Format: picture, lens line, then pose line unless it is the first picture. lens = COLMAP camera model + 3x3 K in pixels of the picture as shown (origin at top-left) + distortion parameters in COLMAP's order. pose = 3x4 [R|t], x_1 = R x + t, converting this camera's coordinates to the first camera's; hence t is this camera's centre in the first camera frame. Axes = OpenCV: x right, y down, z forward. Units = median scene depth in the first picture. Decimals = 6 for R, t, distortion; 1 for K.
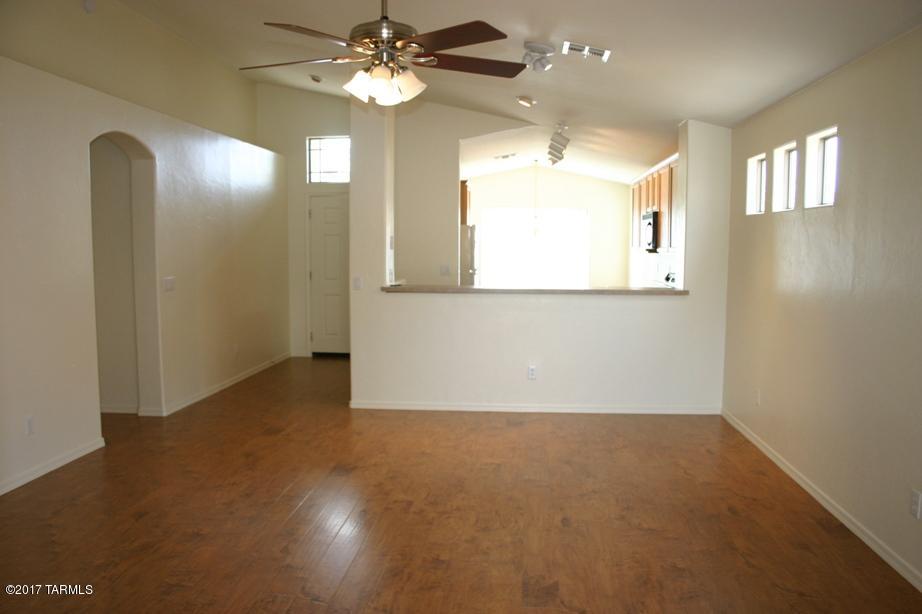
lens RADIAL K [[728.7, 0, 461.0], [0, 728.7, 307.0], [0, 0, 1]] dist [-0.096209, 0.005678]
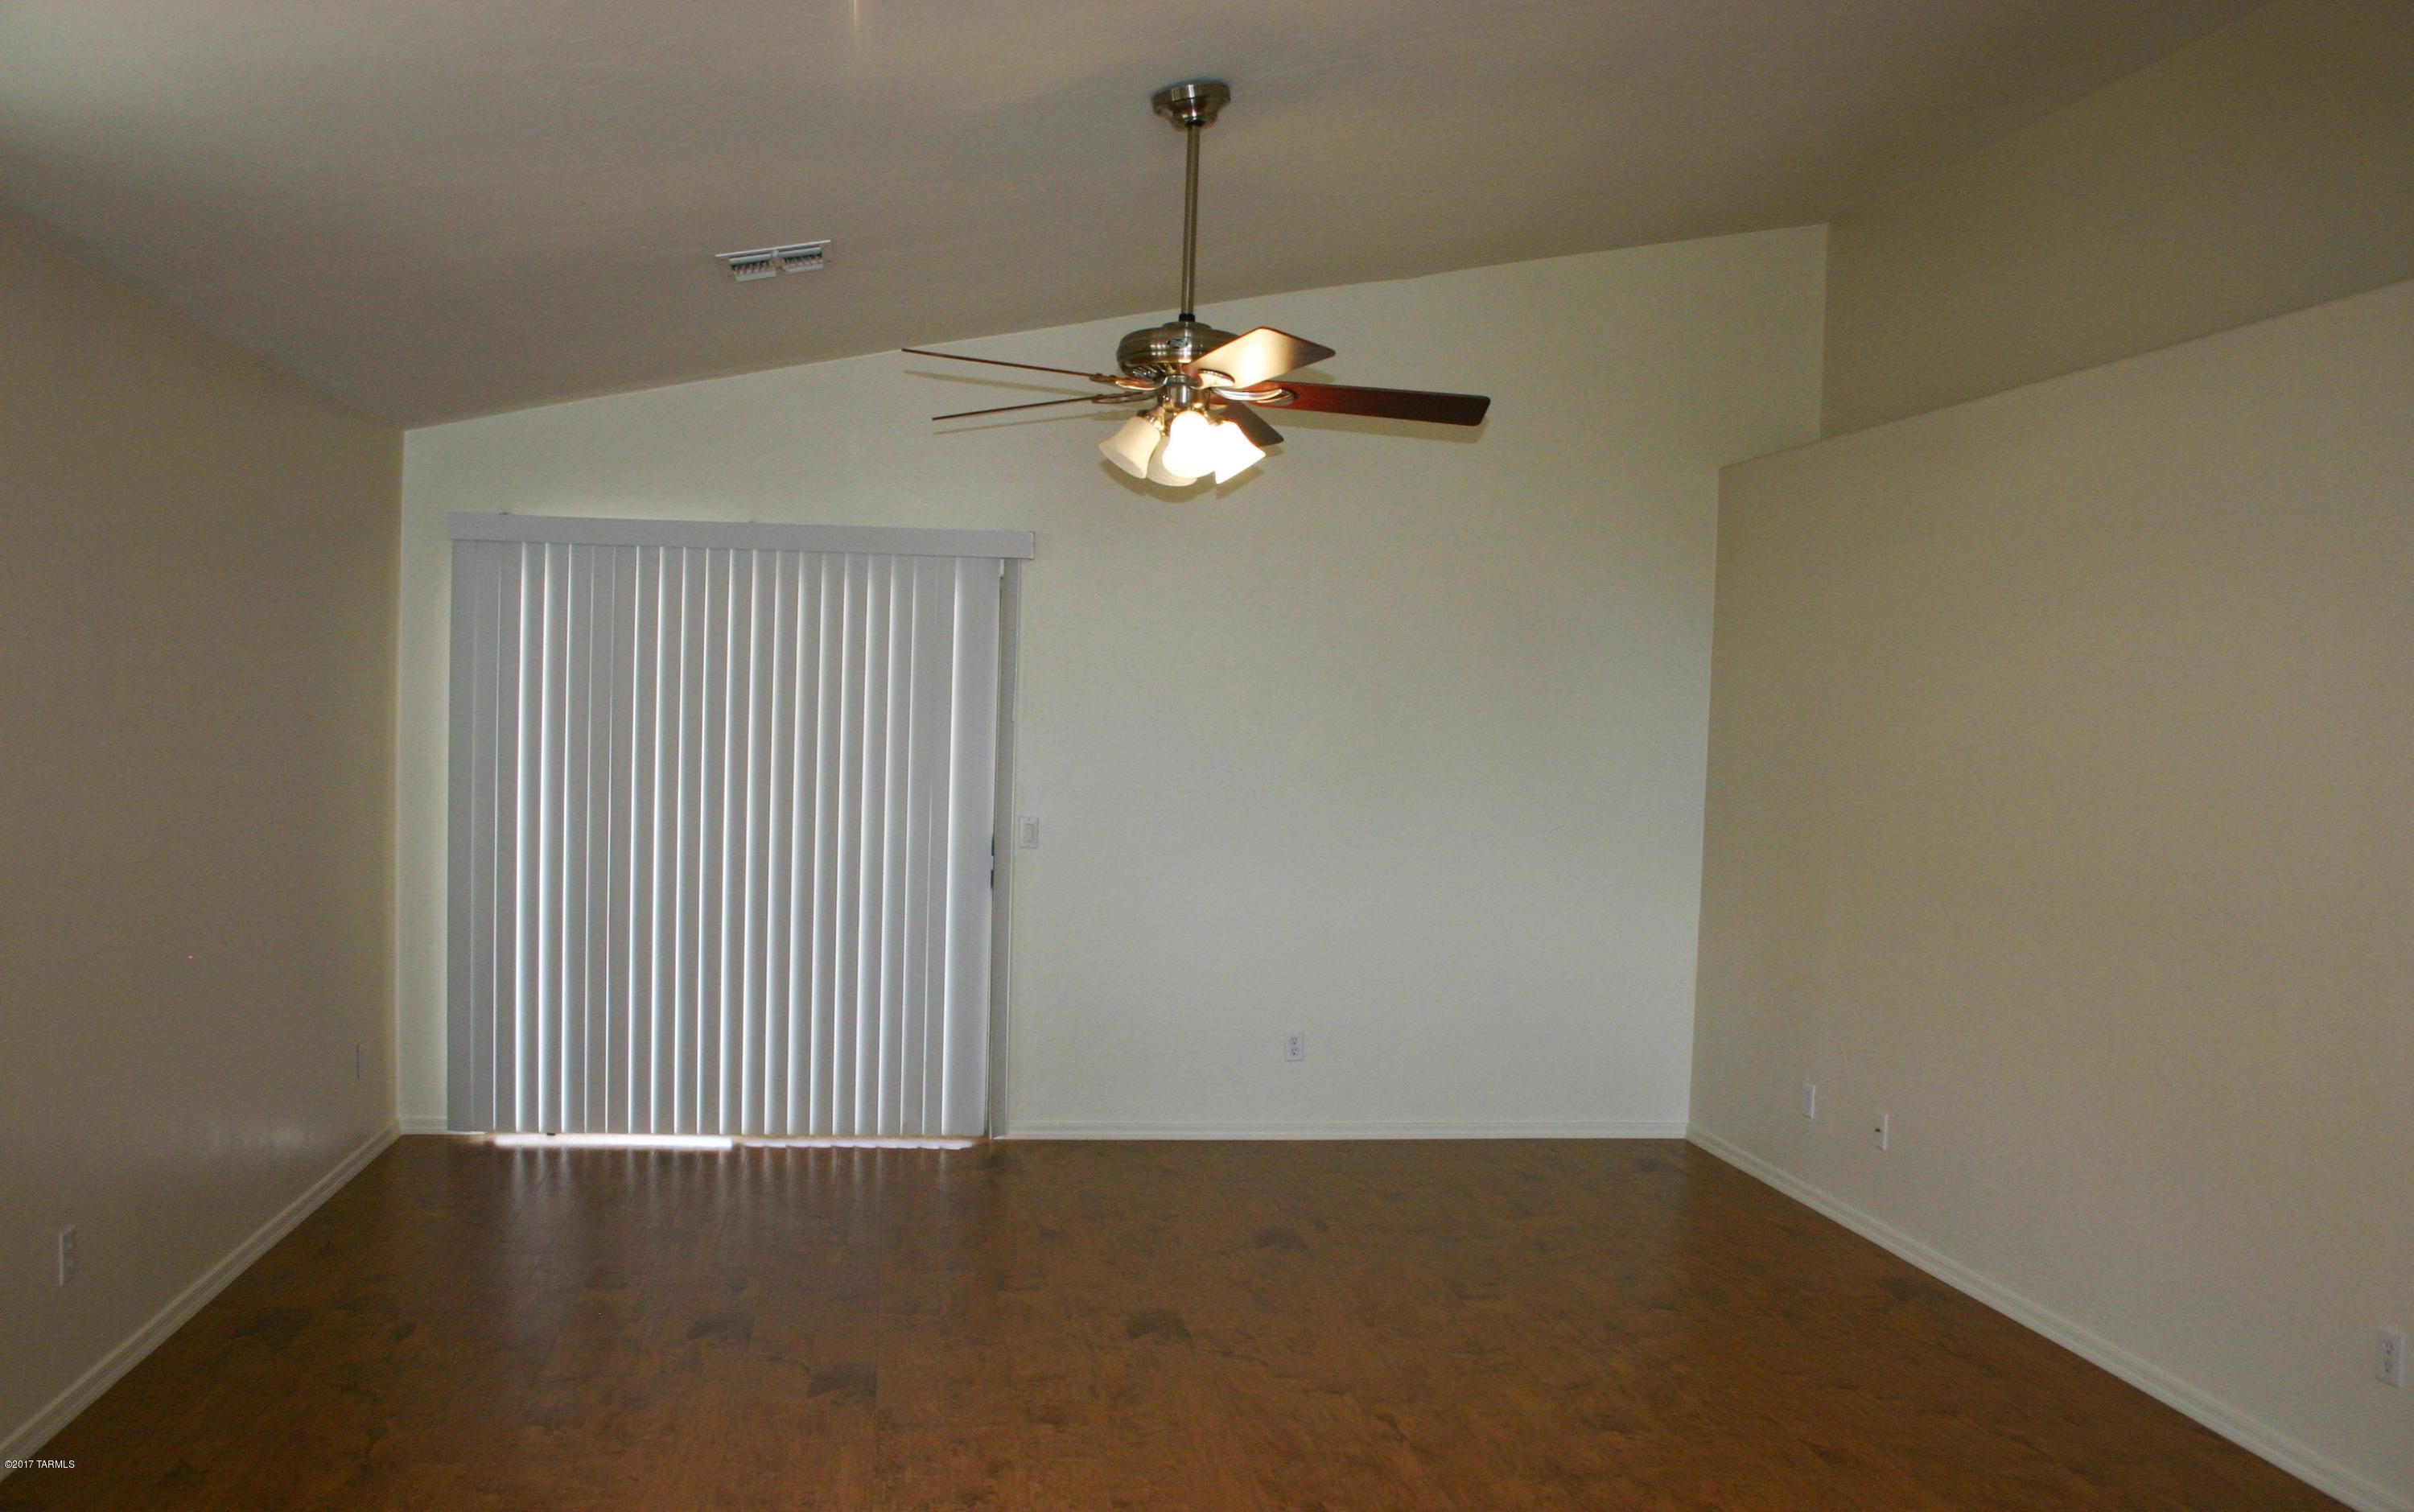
lens RADIAL K [[1937.3, 0, 1207.0], [0, 1937.3, 756.0], [0, 0, 1]] dist [-0.081196, 0.001313]
pose [[-0.969043, -0.028828, -0.245203, 0.173178], [-0.055099, 0.993363, 0.100963, -0.195377], [0.240665, 0.111348, -0.964200, 1.960490]]
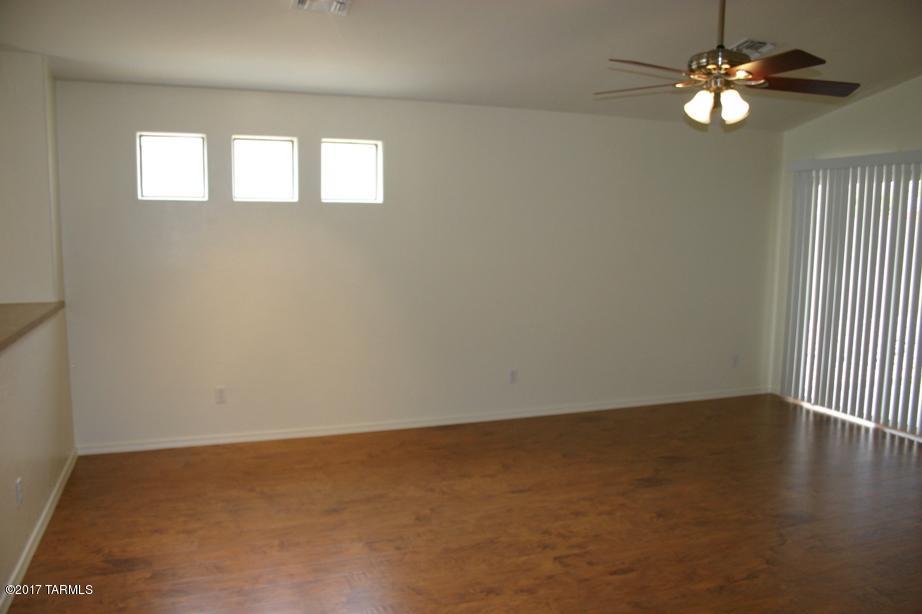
lens RADIAL K [[728.7, 0, 461.0], [0, 728.7, 307.0], [0, 0, 1]] dist [-0.096209, 0.005678]
pose [[-0.435238, -0.110781, 0.893474, -0.804211], [0.061232, 0.986461, 0.152139, -0.164191], [-0.898231, 0.120926, -0.422562, 1.558324]]
